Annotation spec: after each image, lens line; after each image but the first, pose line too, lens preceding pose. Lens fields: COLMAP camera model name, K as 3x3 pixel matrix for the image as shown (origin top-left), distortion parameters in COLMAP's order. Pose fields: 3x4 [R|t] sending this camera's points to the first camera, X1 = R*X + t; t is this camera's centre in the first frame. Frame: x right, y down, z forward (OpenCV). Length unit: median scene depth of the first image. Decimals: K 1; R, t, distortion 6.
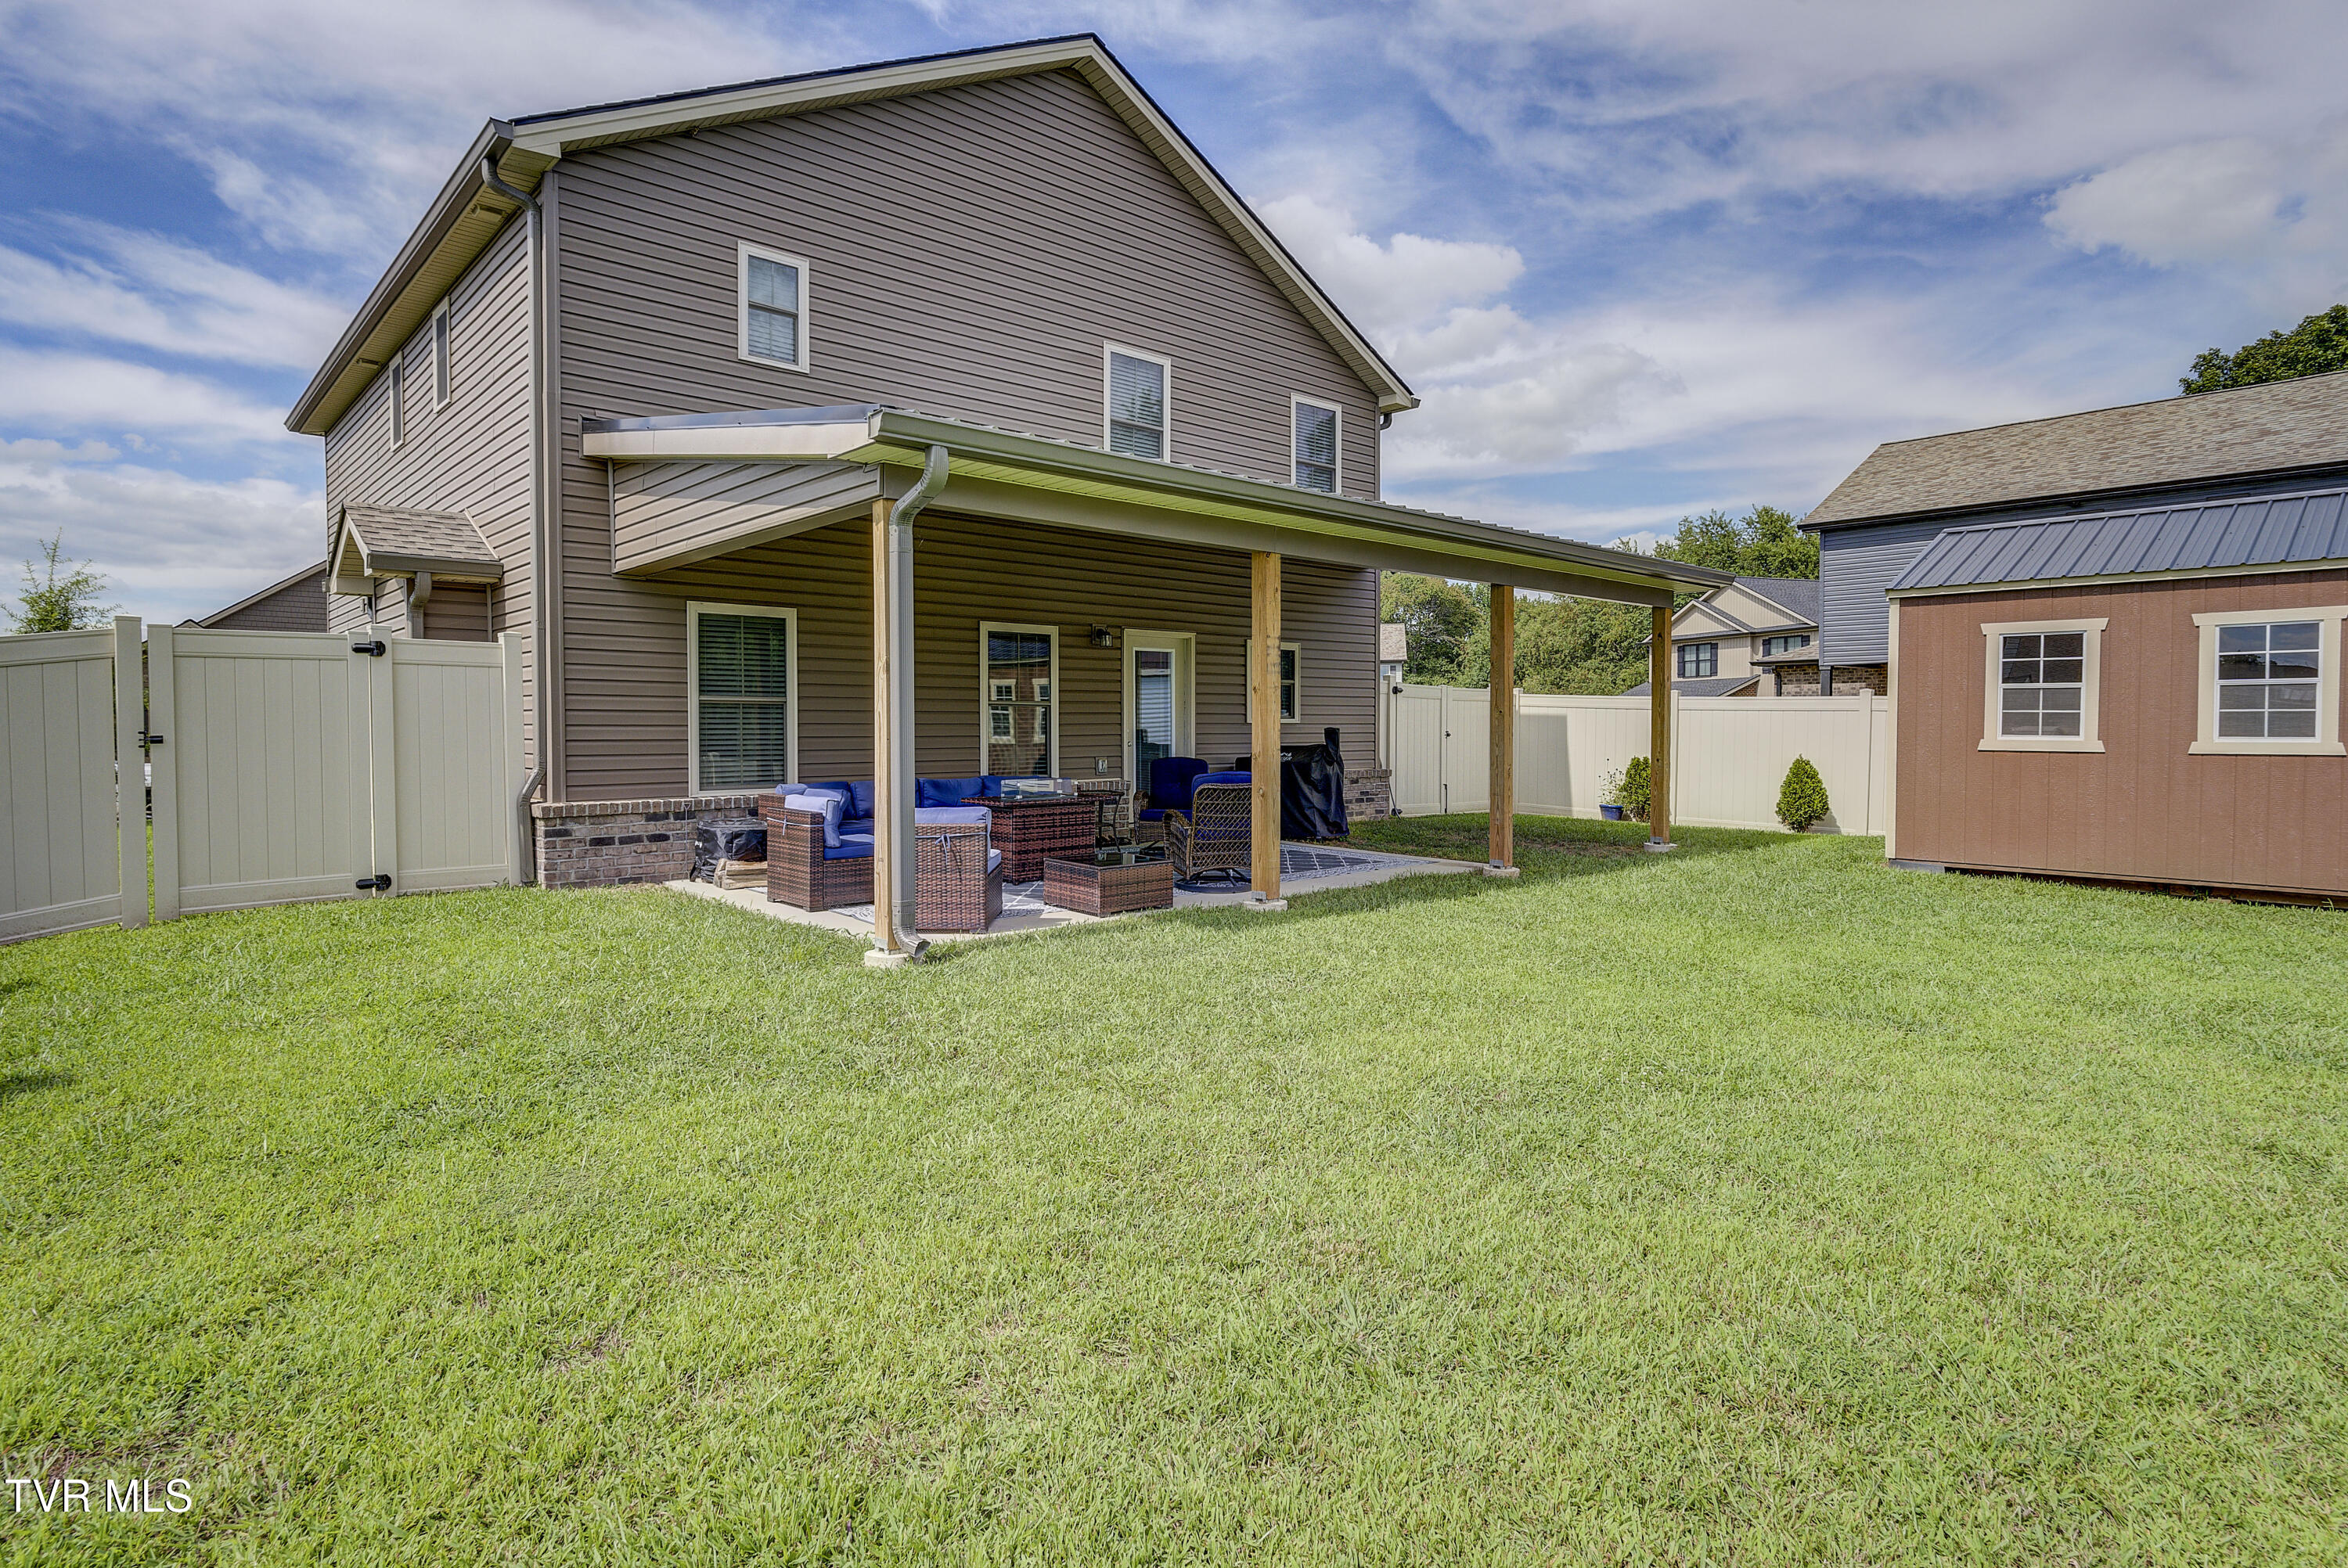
lens RADIAL K [[1214.2, 0, 1180.7], [0, 1214.2, 749.9], [0, 0, 1]] dist [0.000361, 0.000391]
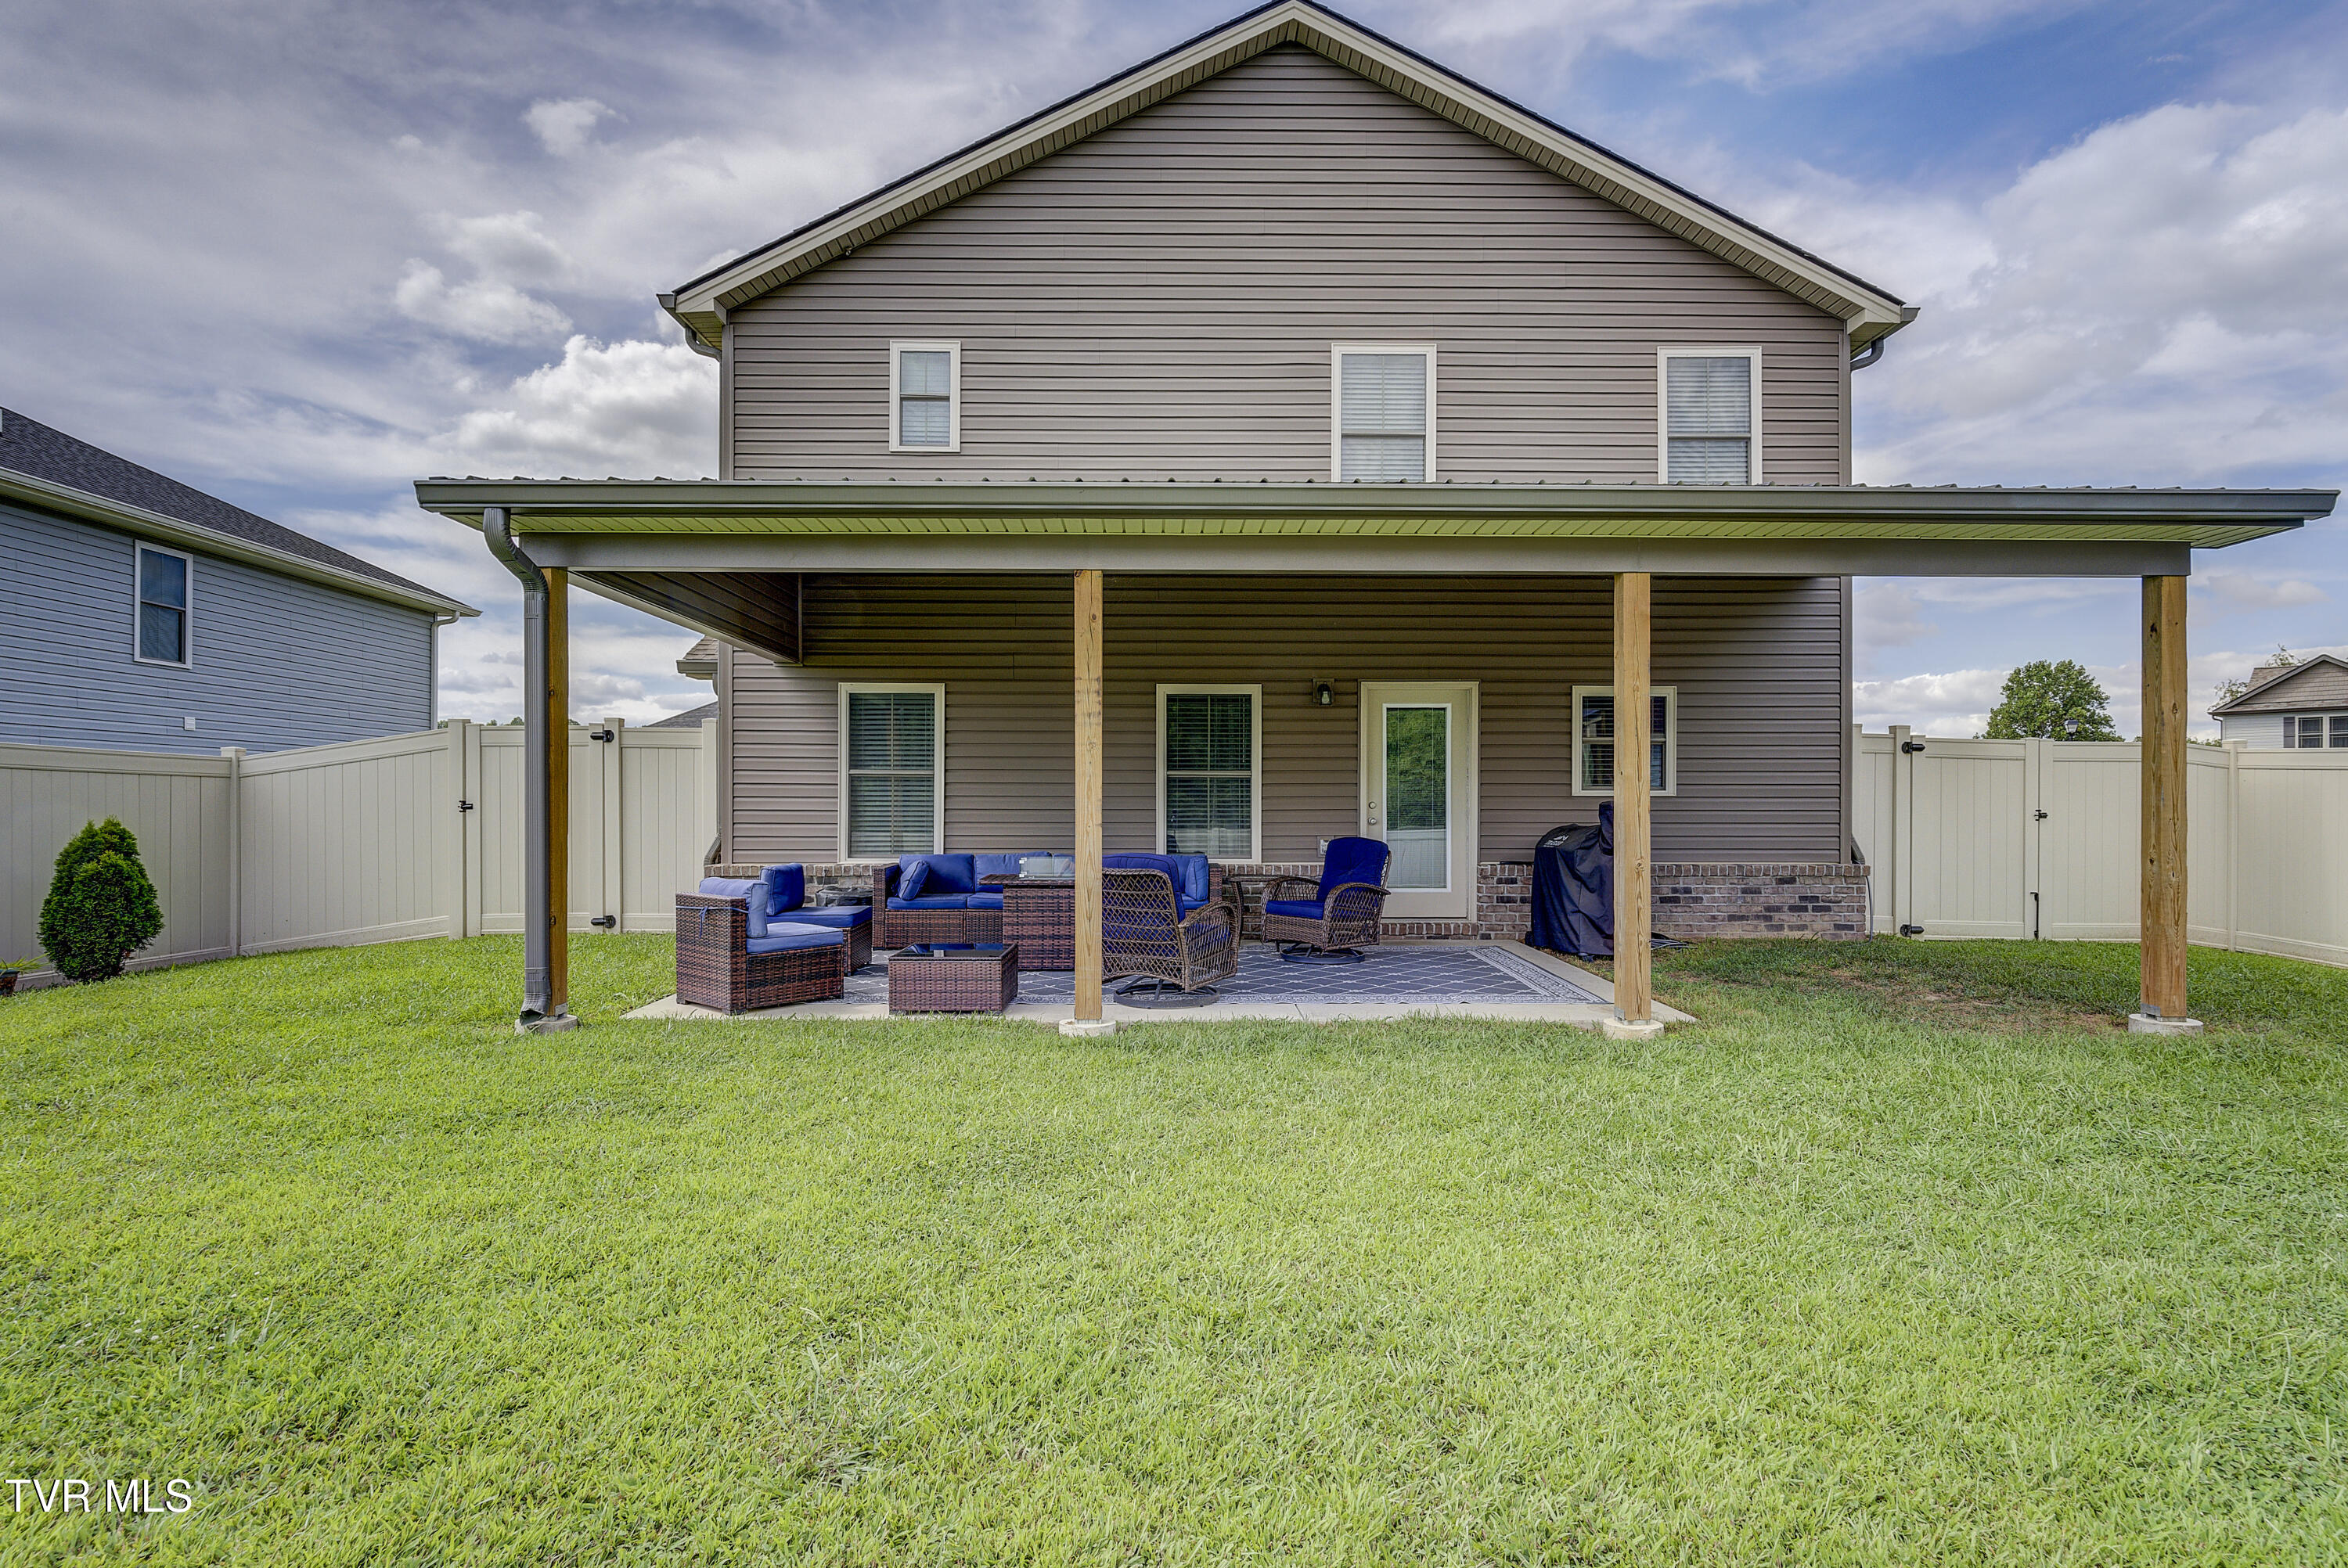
lens RADIAL K [[1198.3, 0, 1179.6], [0, 1198.3, 798.3], [0, 0, 1]] dist [-0.000257, -0.000057]
pose [[0.746116, -0.000632, -0.665816, 0.419414], [-0.016020, 0.999693, -0.018902, -0.003303], [0.665623, 0.024769, 0.745877, 0.320657]]
